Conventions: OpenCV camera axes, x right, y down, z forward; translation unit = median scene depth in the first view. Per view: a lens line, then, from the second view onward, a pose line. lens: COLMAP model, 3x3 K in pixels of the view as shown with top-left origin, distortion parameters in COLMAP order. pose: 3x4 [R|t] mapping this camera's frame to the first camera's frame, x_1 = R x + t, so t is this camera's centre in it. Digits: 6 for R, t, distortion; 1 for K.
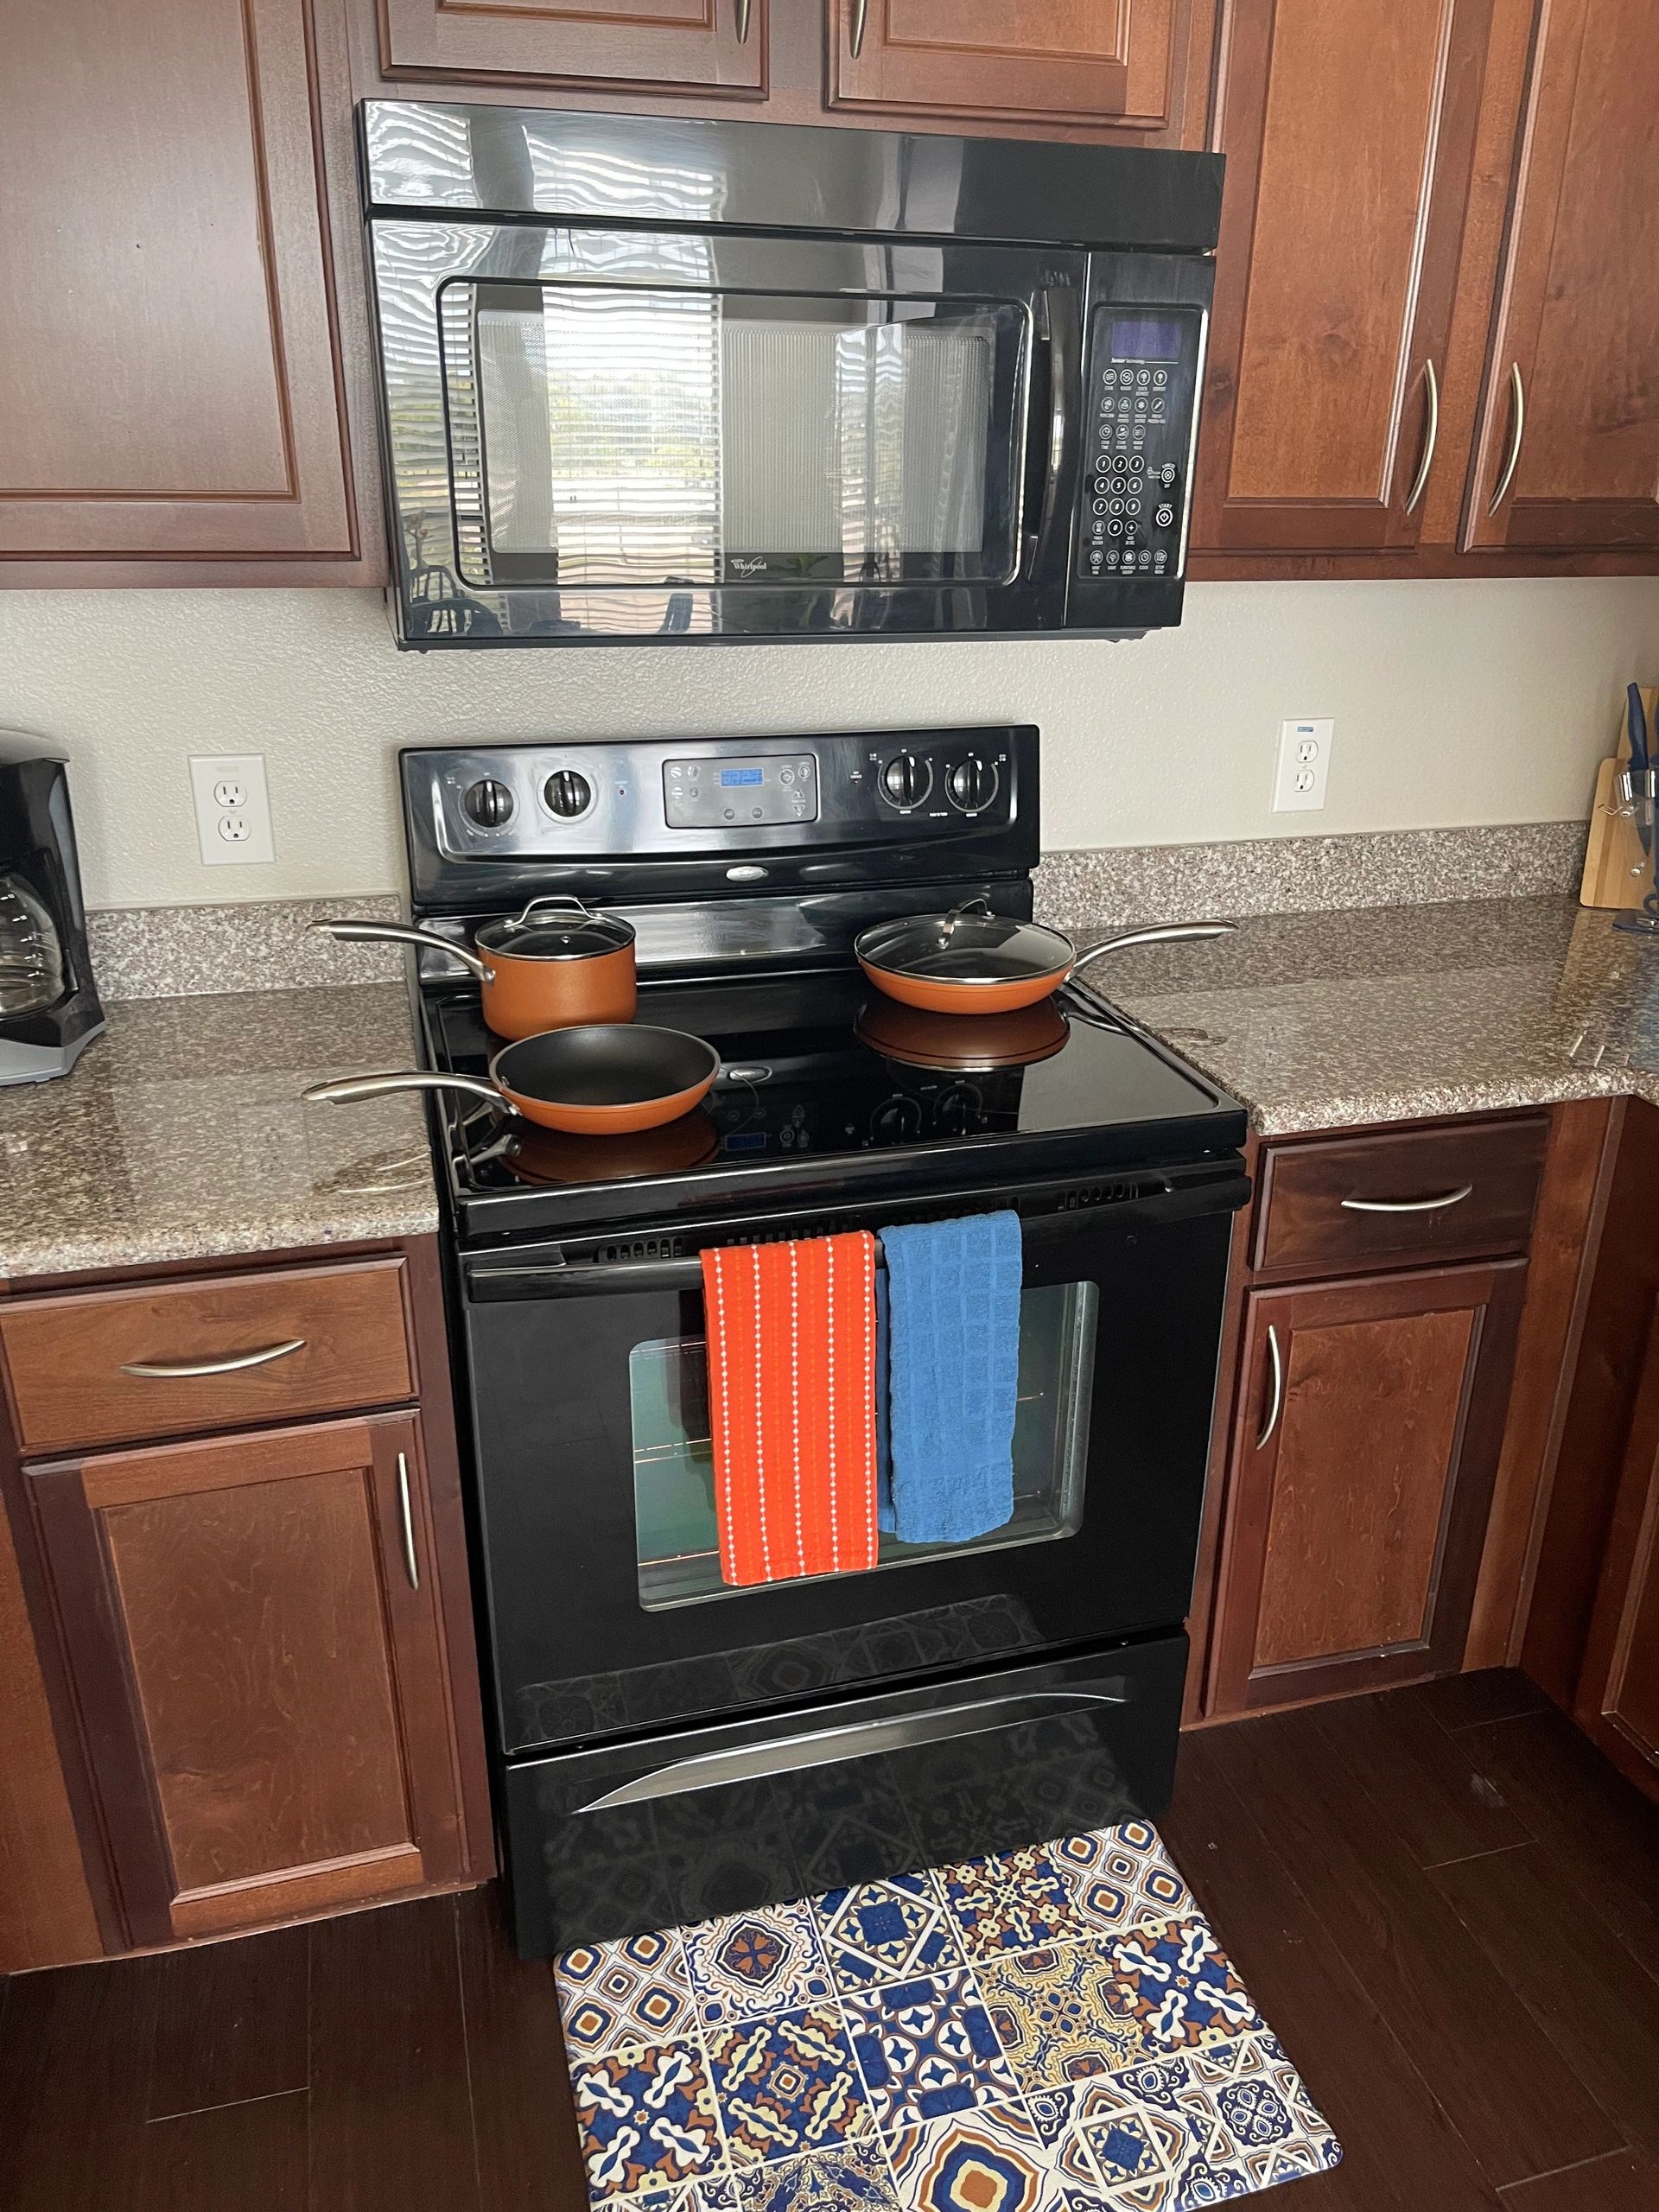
lens RADIAL K [[1694.9, 0, 856.4], [0, 1694.9, 1110.8], [0, 0, 1]] dist [0.056755, -0.076599]
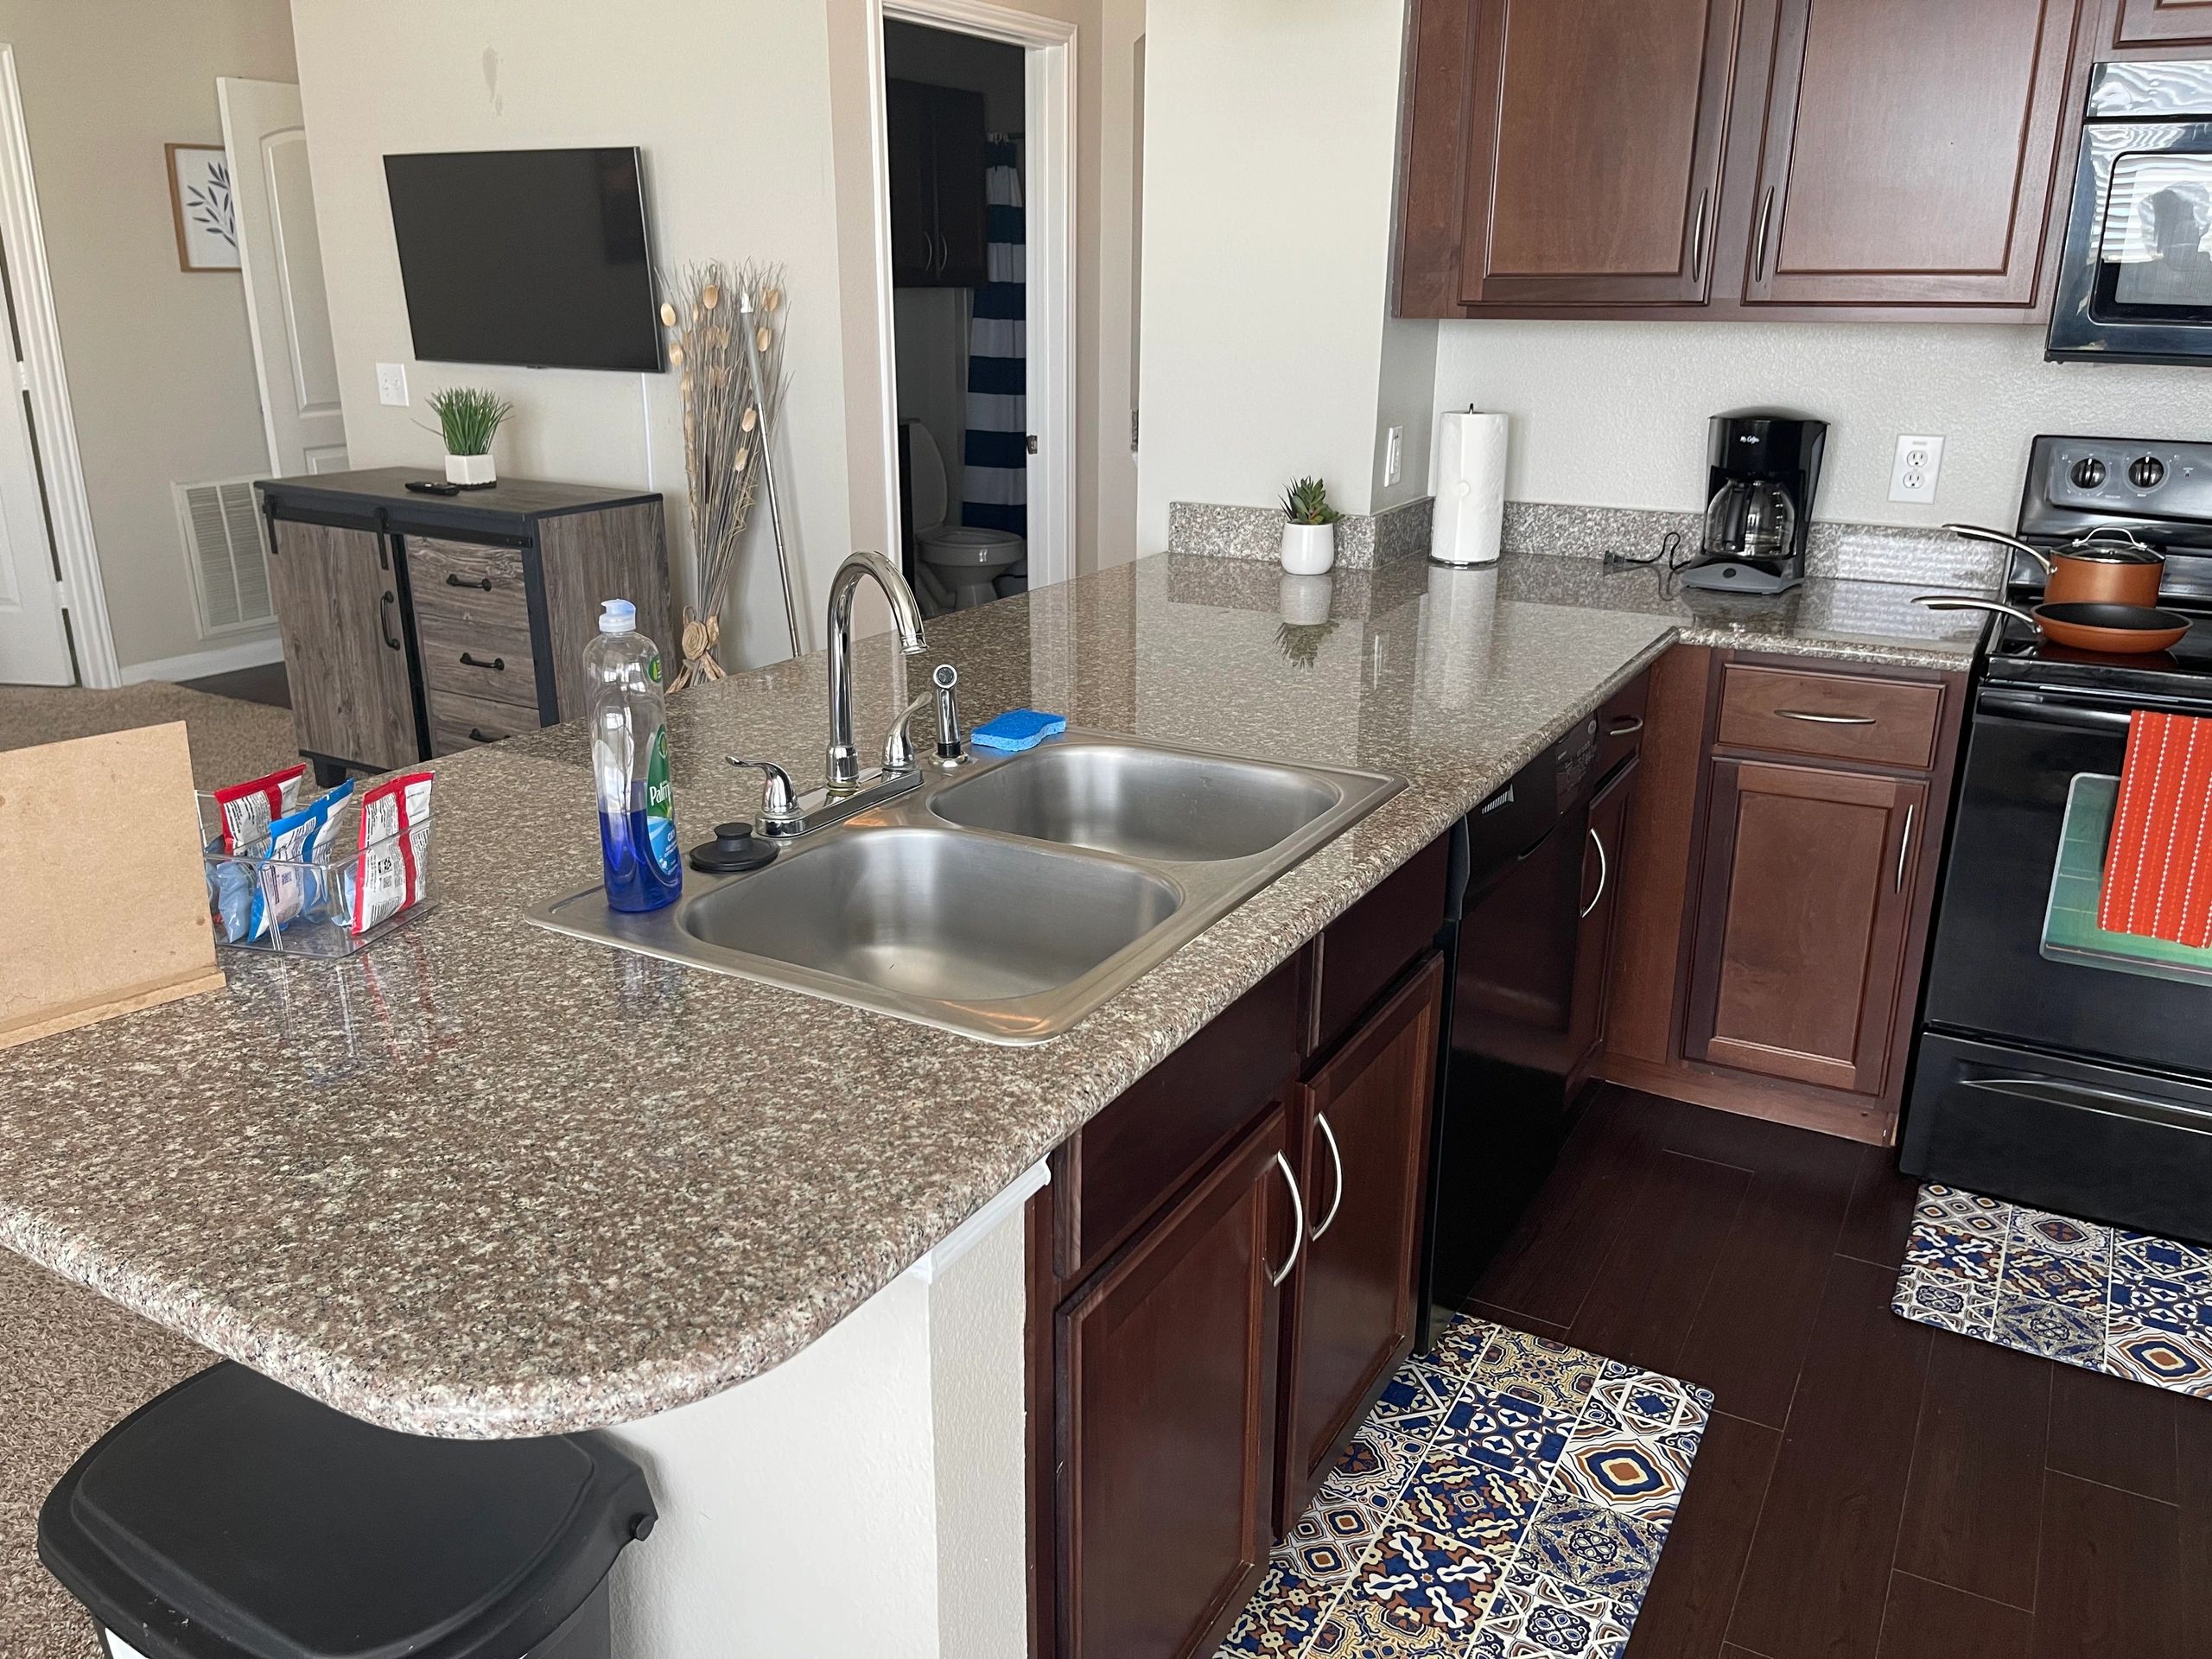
lens RADIAL K [[1694.9, 0, 1087.7], [0, 1694.9, 834.7], [0, 0, 1]] dist [0.056755, -0.076599]
pose [[0.692527, 0.214275, -0.688834, 0.305523], [-0.264651, 0.963754, 0.033725, 0.331304], [0.671093, 0.158945, 0.724134, -0.701854]]
